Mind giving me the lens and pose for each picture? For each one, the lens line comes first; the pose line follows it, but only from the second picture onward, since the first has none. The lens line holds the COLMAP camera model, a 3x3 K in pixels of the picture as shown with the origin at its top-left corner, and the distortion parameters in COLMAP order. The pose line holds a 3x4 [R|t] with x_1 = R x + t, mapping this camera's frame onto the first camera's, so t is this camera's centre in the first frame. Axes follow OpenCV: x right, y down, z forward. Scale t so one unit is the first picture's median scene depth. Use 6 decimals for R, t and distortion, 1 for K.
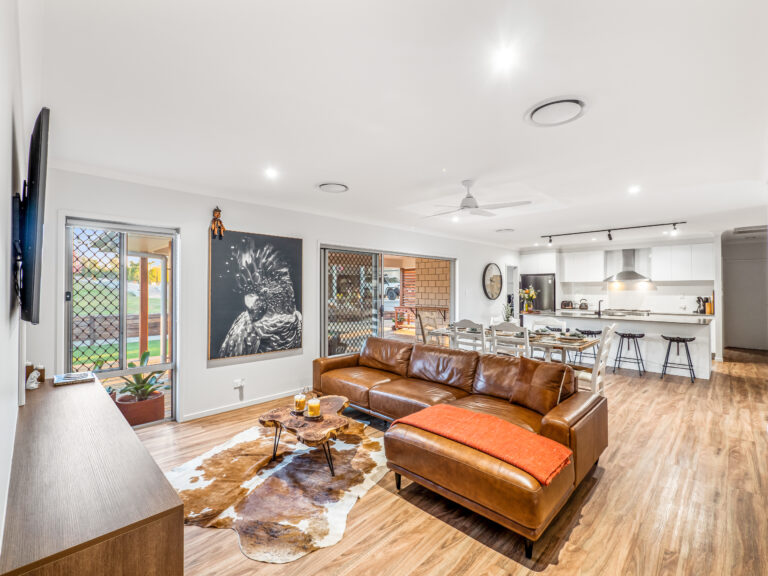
lens RADIAL K [[350.9, 0, 381.5], [0, 350.9, 286.1], [0, 0, 1]] dist [0.001713, 0.000648]
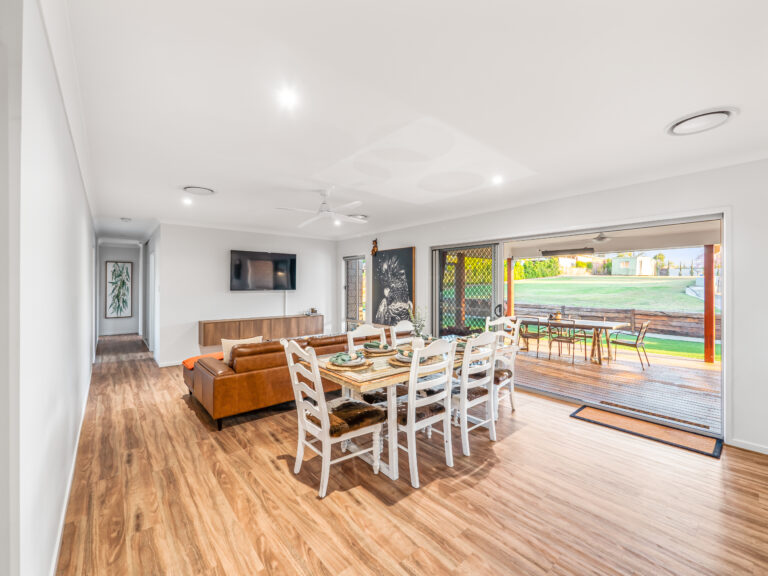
lens RADIAL K [[331.0, 0, 383.9], [0, 331.0, 284.2], [0, 0, 1]] dist [-0.000609, 0.000206]
pose [[-0.091647, -0.003597, -0.995785, 1.099783], [0.004904, 0.999980, -0.004064, 0.011522], [0.995779, -0.005256, -0.091628, 1.086686]]
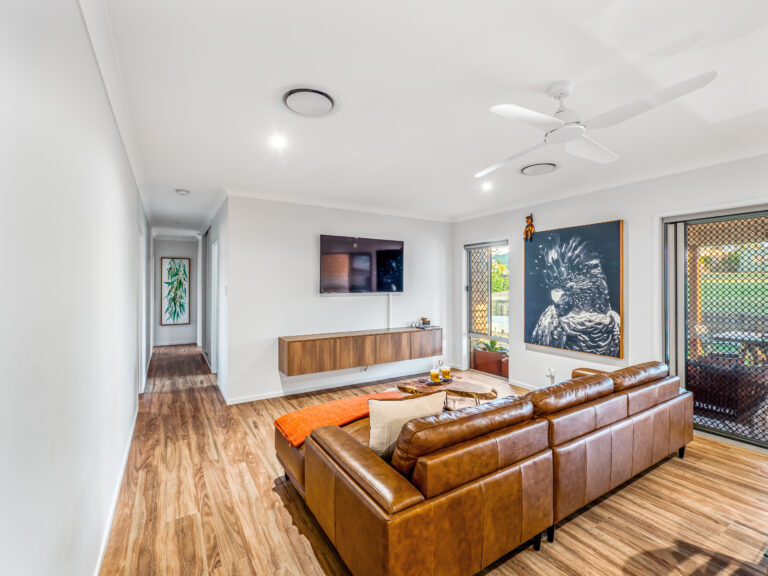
lens RADIAL K [[350.9, 0, 386.2], [0, 350.9, 284.3], [0, 0, 1]] dist [0.001713, 0.000648]
pose [[-0.228247, -0.004169, -0.973594, 0.710295], [0.007334, 0.999955, -0.006001, 0.011245], [0.973576, -0.008510, -0.228206, 0.723556]]
